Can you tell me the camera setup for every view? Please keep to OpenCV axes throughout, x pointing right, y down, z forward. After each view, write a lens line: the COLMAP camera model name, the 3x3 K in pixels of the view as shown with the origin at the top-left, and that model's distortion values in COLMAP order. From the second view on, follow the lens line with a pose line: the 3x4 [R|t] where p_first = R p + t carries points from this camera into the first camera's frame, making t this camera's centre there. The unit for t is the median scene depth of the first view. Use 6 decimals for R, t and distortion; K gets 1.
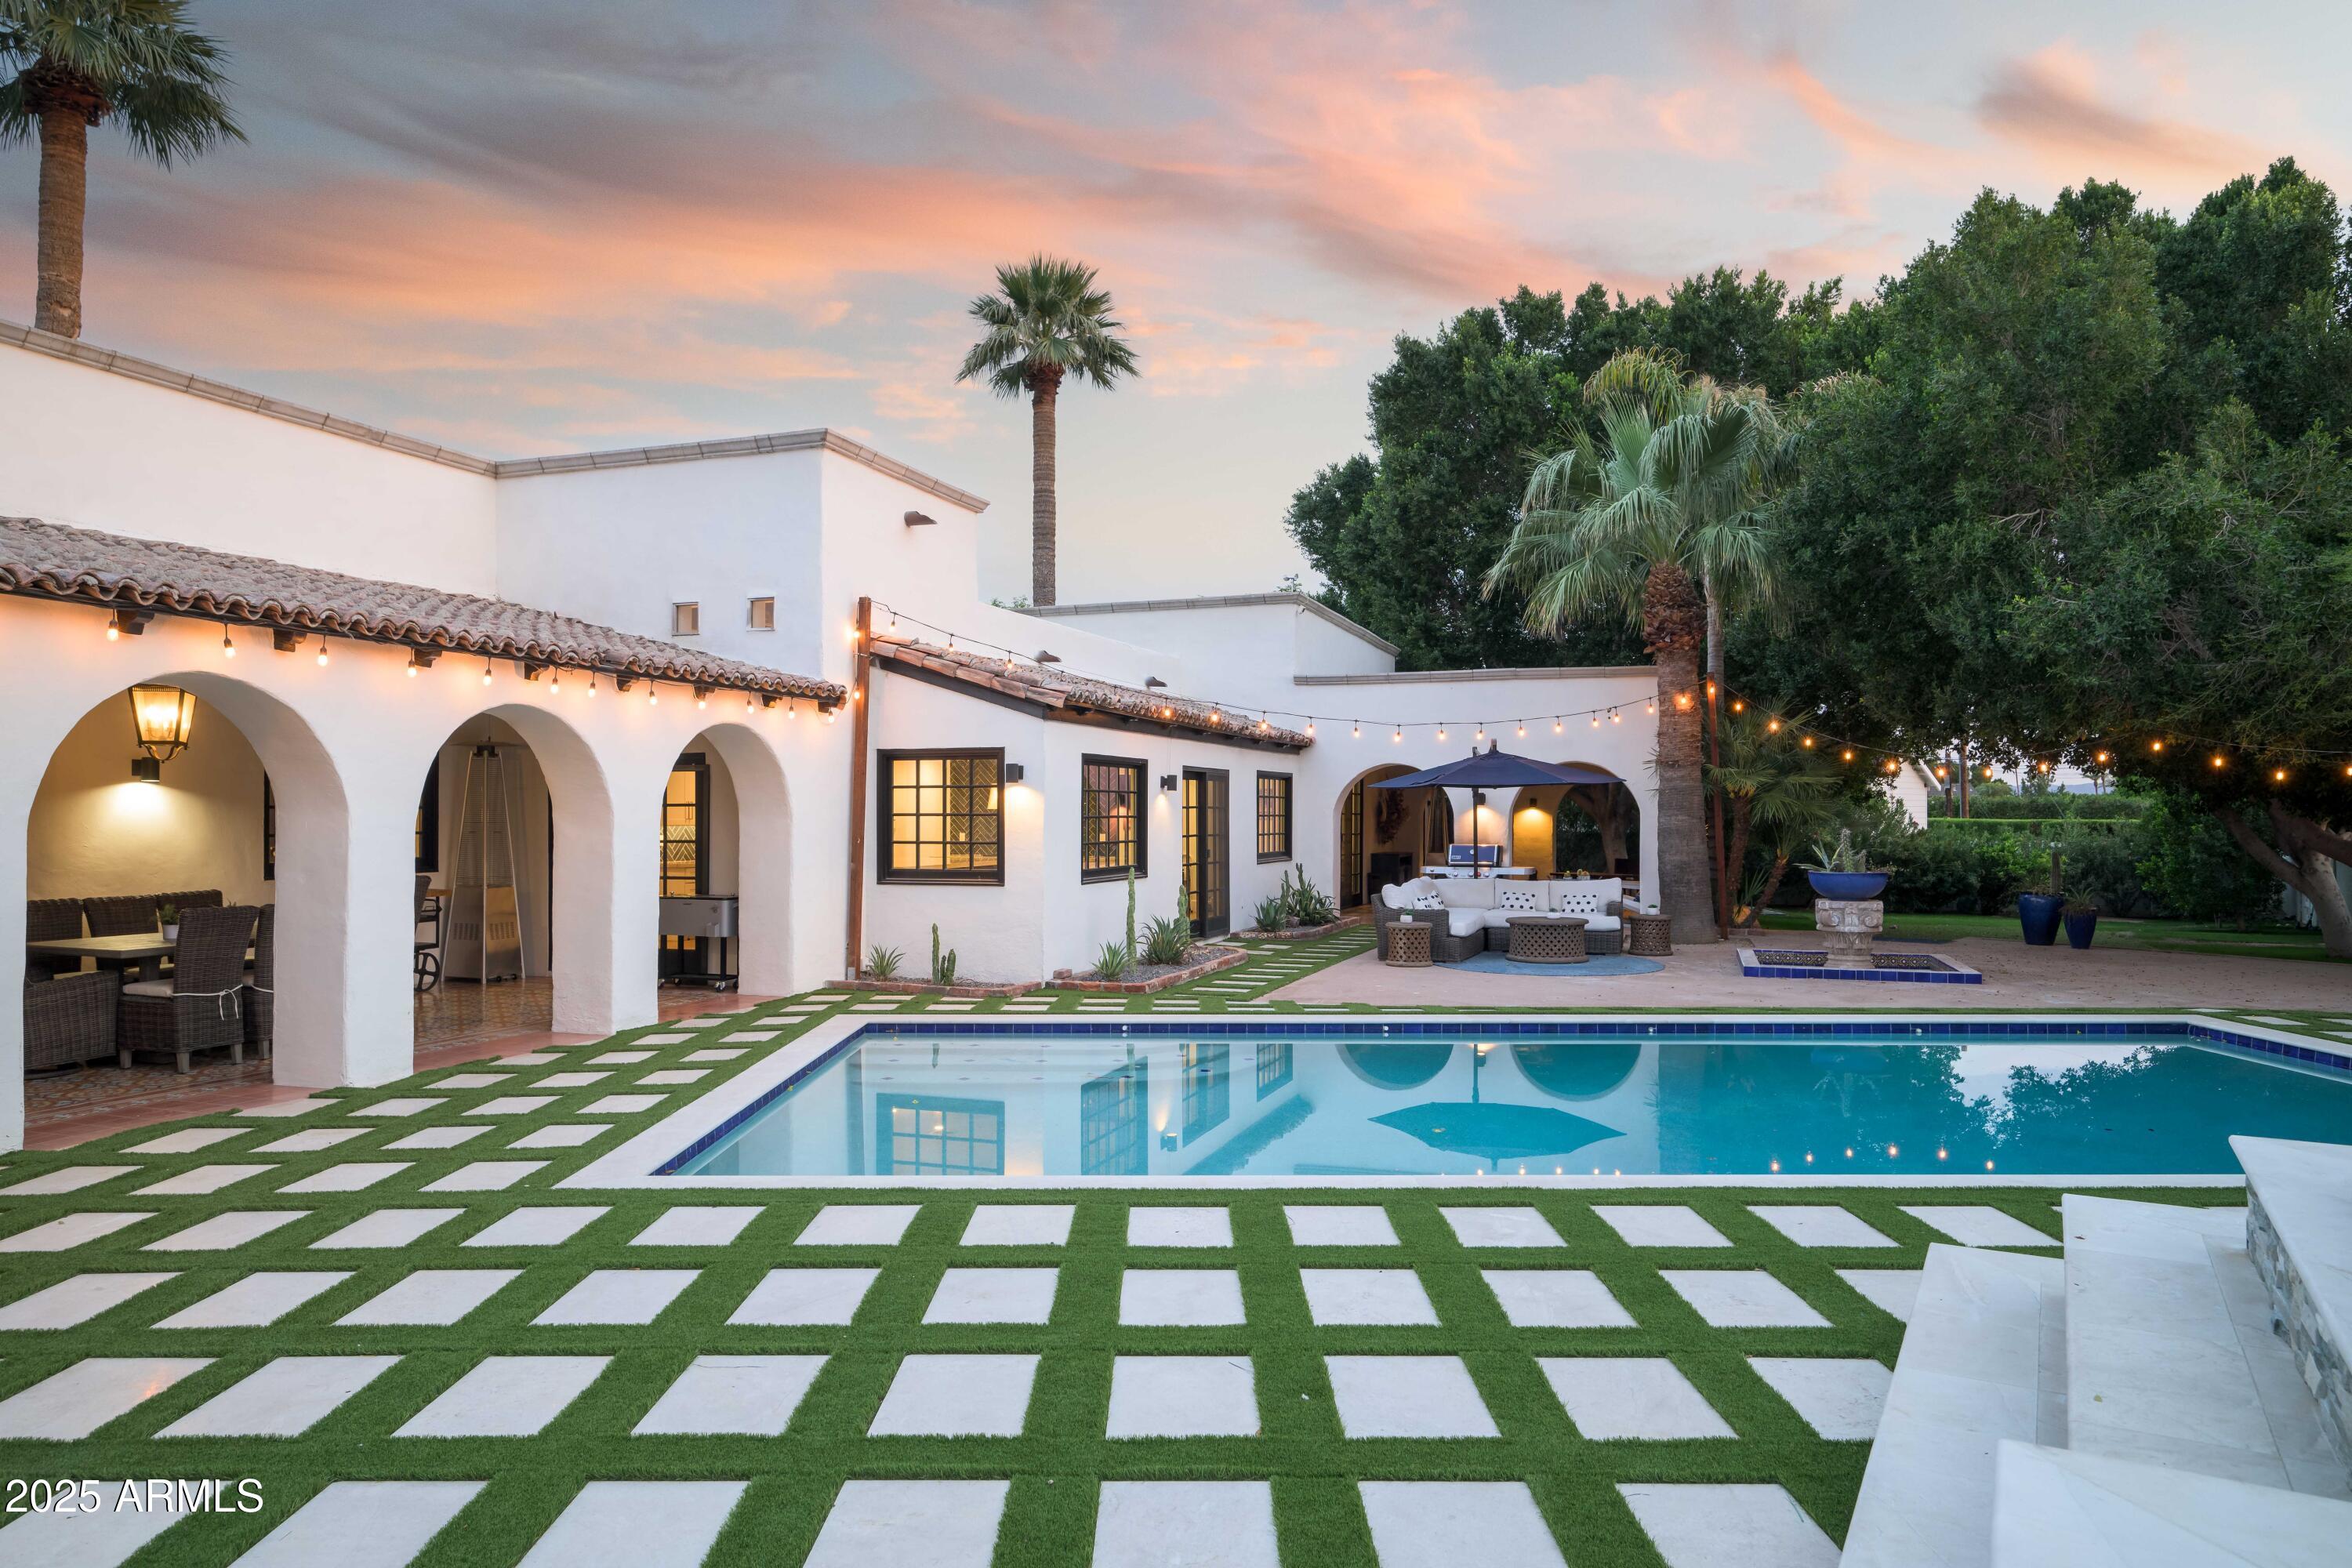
lens RADIAL K [[1493.6, 0, 1176.0], [0, 1493.6, 784.0], [0, 0, 1]] dist [-0.000067, 0.001313]
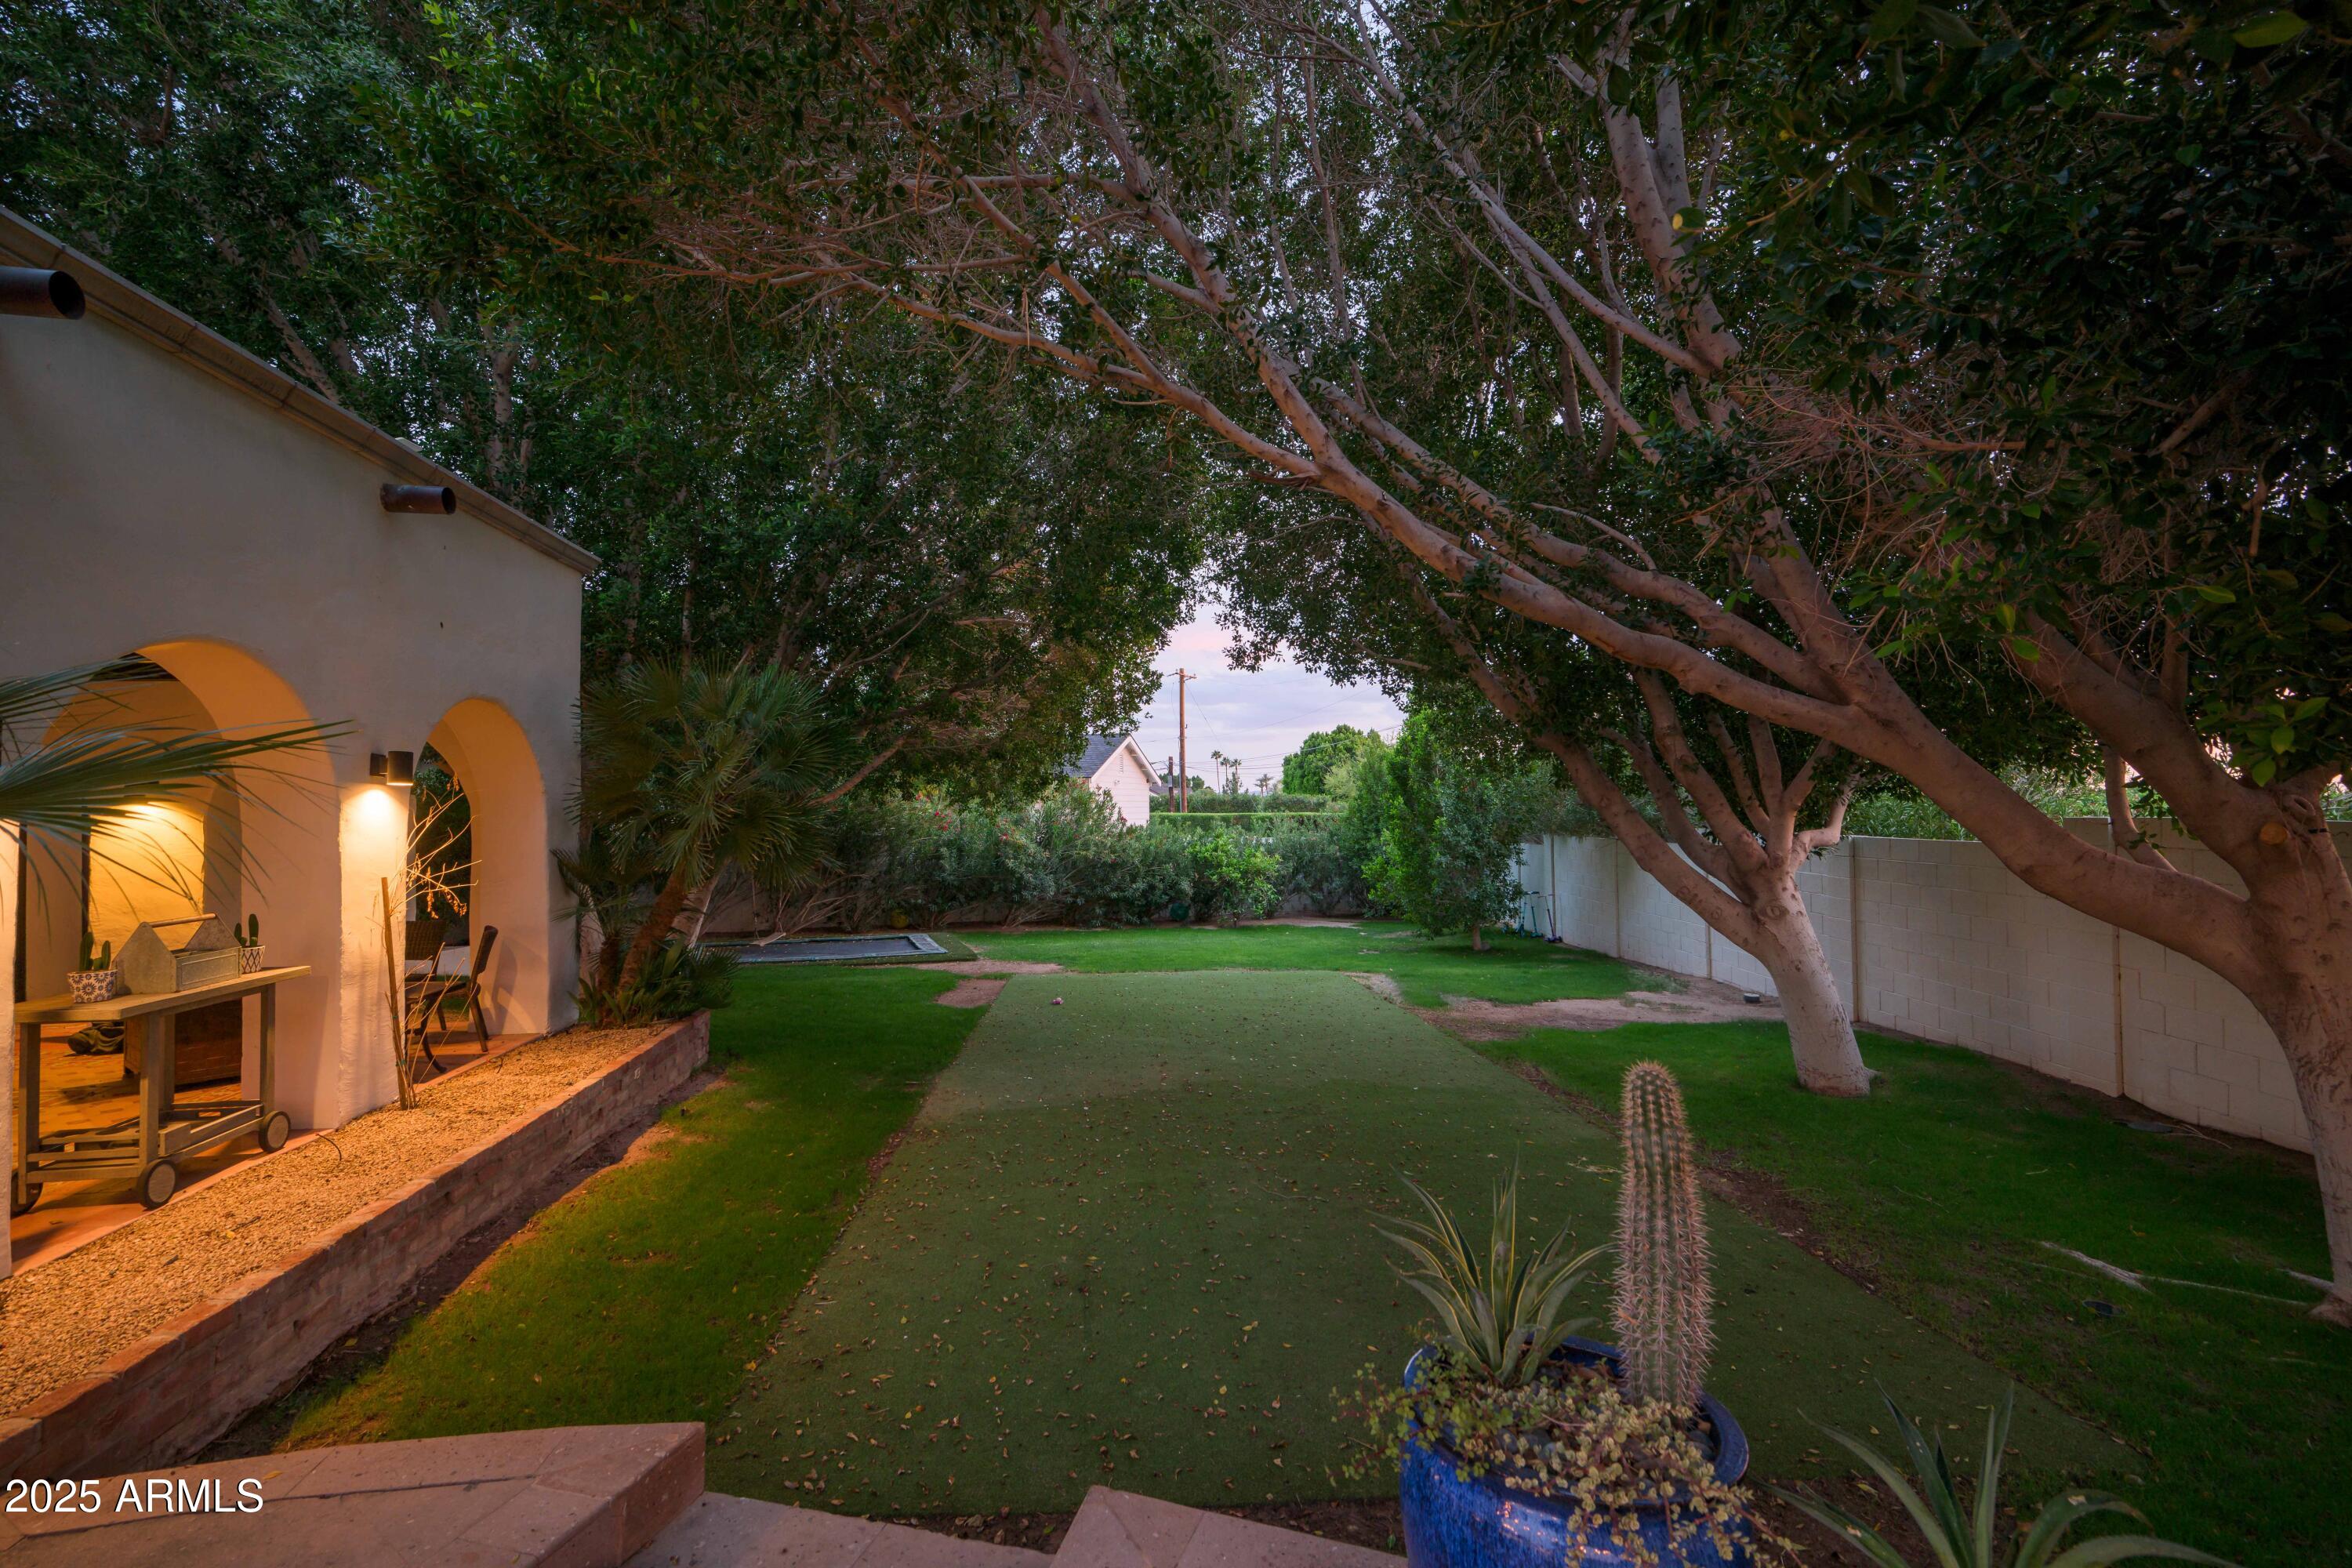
lens RADIAL K [[1067.2, 0, 1176.0], [0, 1067.2, 784.0], [0, 0, 1]] dist [-0.000659, 0.000073]
pose [[0.890463, 0.002659, 0.455048, 0.515456], [0.000584, 0.999975, -0.006988, 0.022386], [-0.455056, 0.006488, 0.890439, 0.942329]]
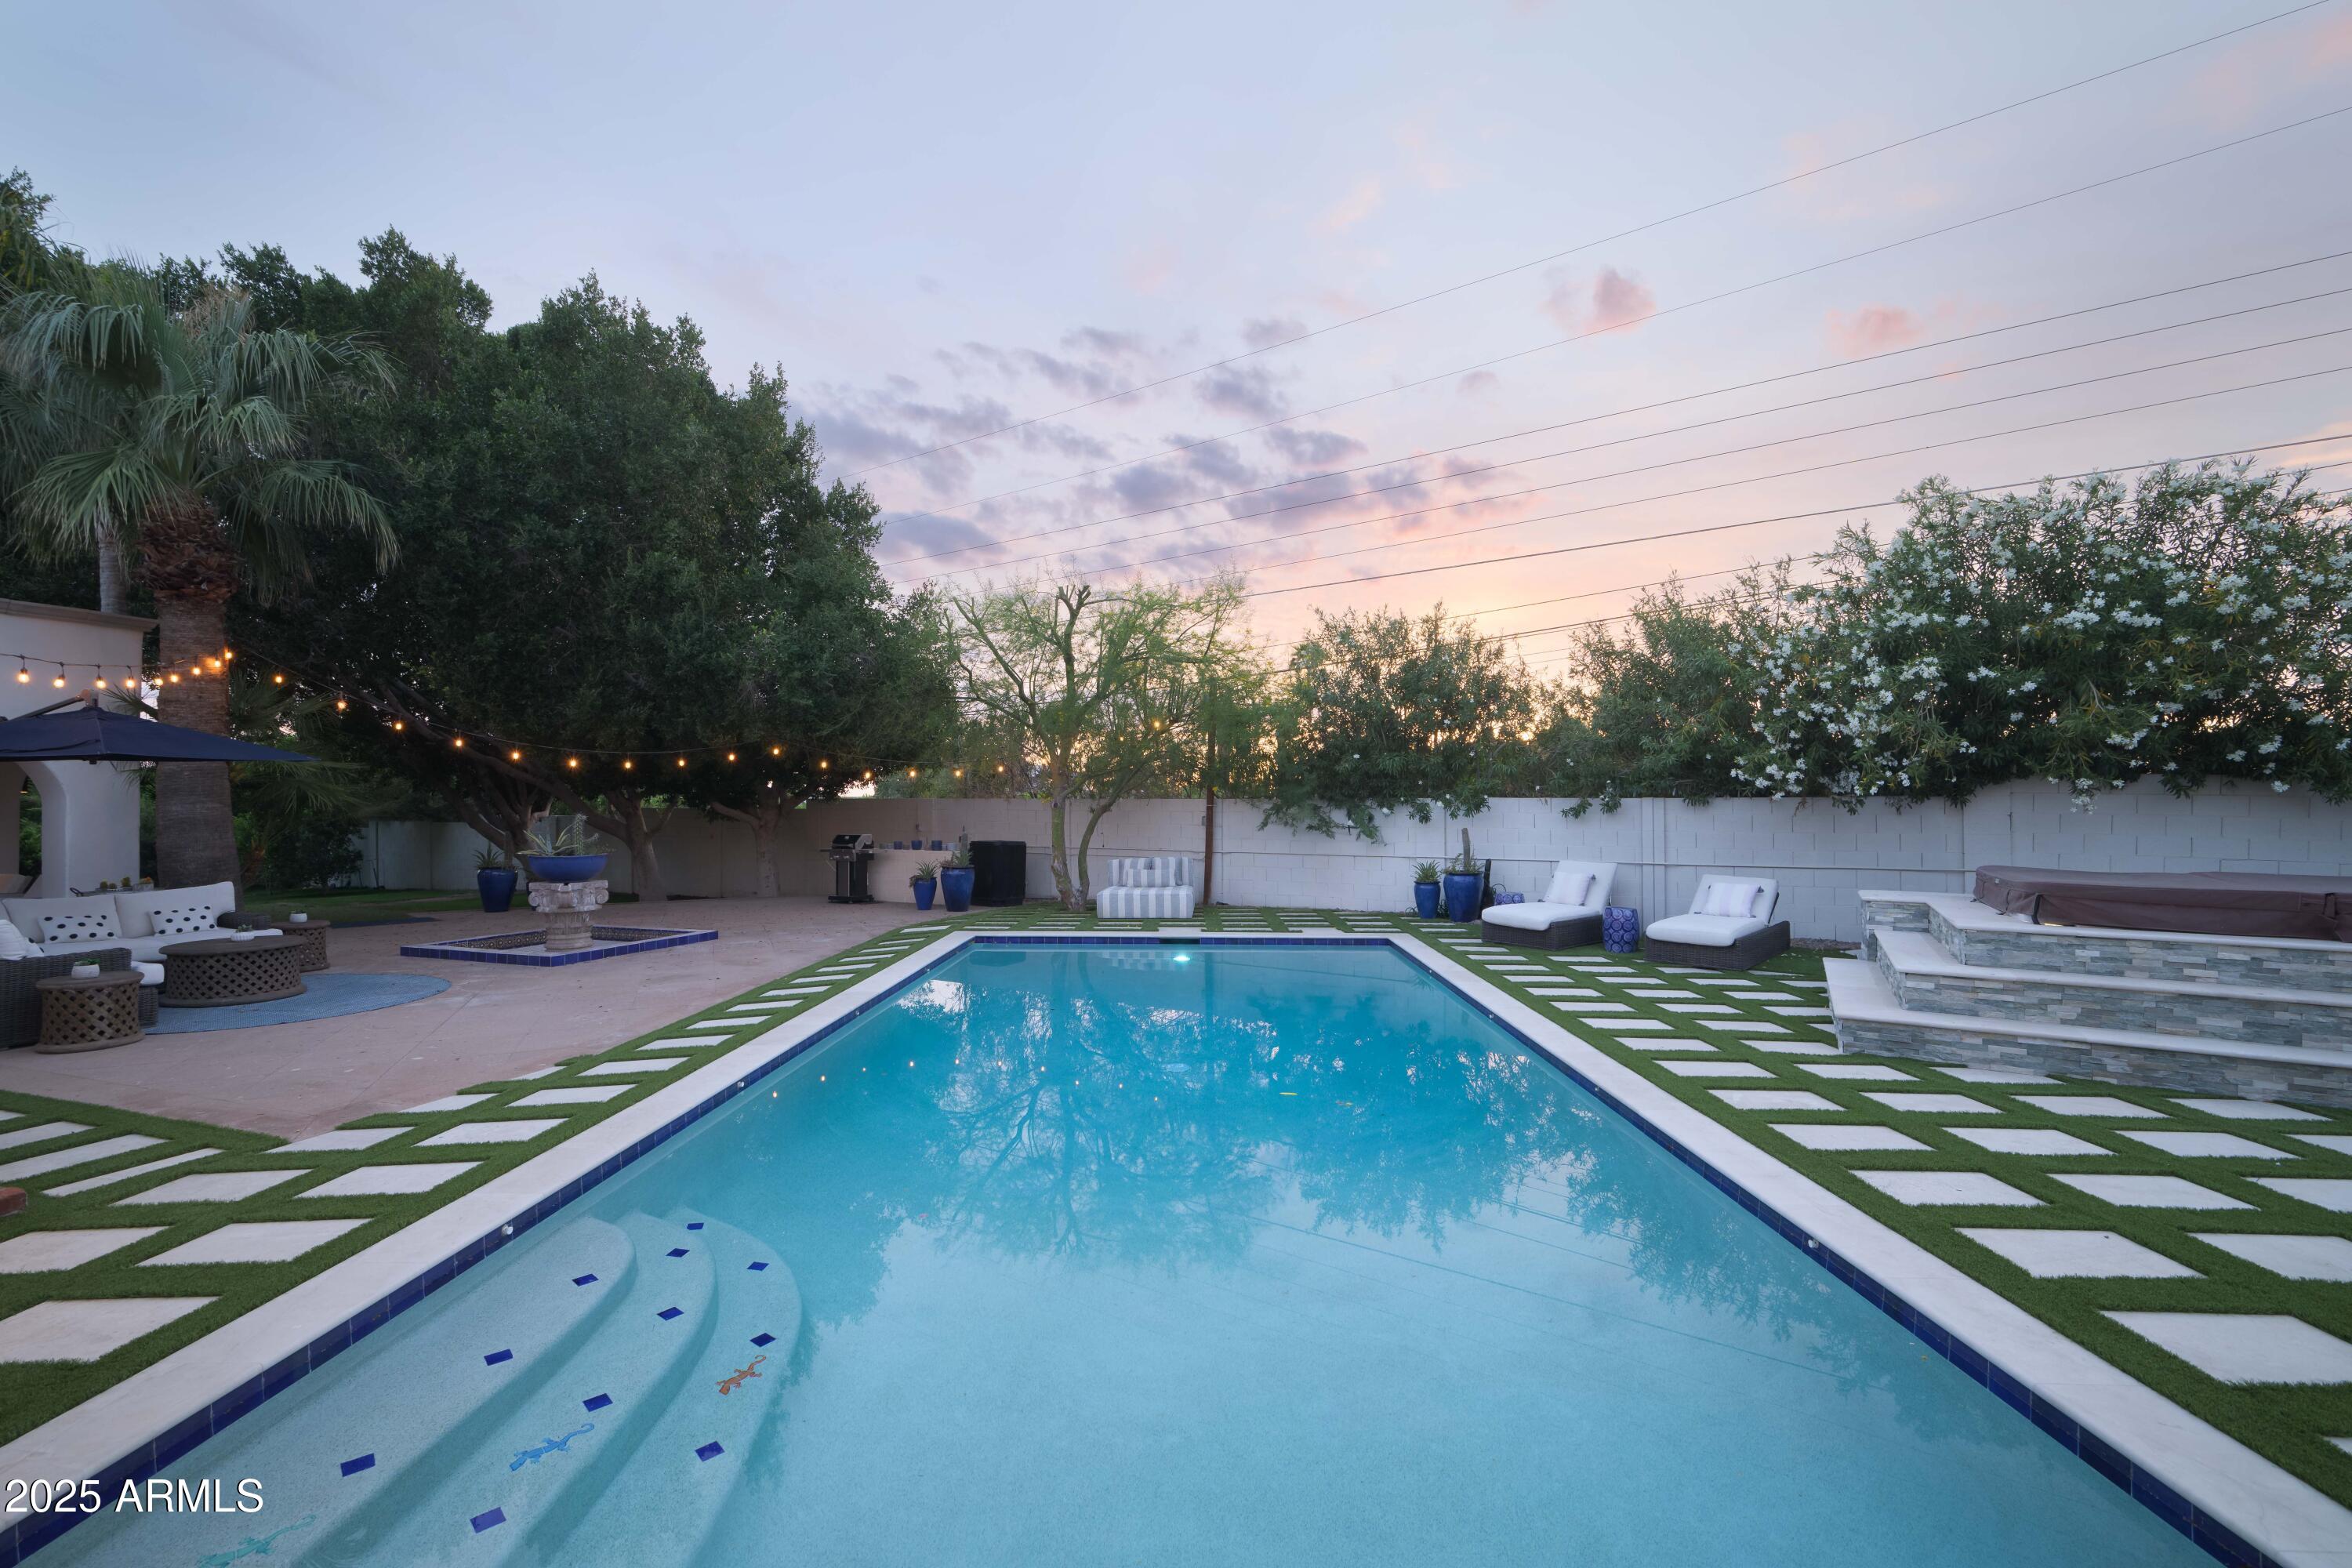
lens RADIAL K [[1031.5, 0, 1176.0], [0, 1031.5, 784.0], [0, 0, 1]] dist [0.007140, -0.000182]
pose [[0.026743, 0.014507, 0.999537, -0.220593], [-0.017637, 0.999746, -0.014038, 0.009368], [-0.999487, -0.017254, 0.026993, 0.450264]]
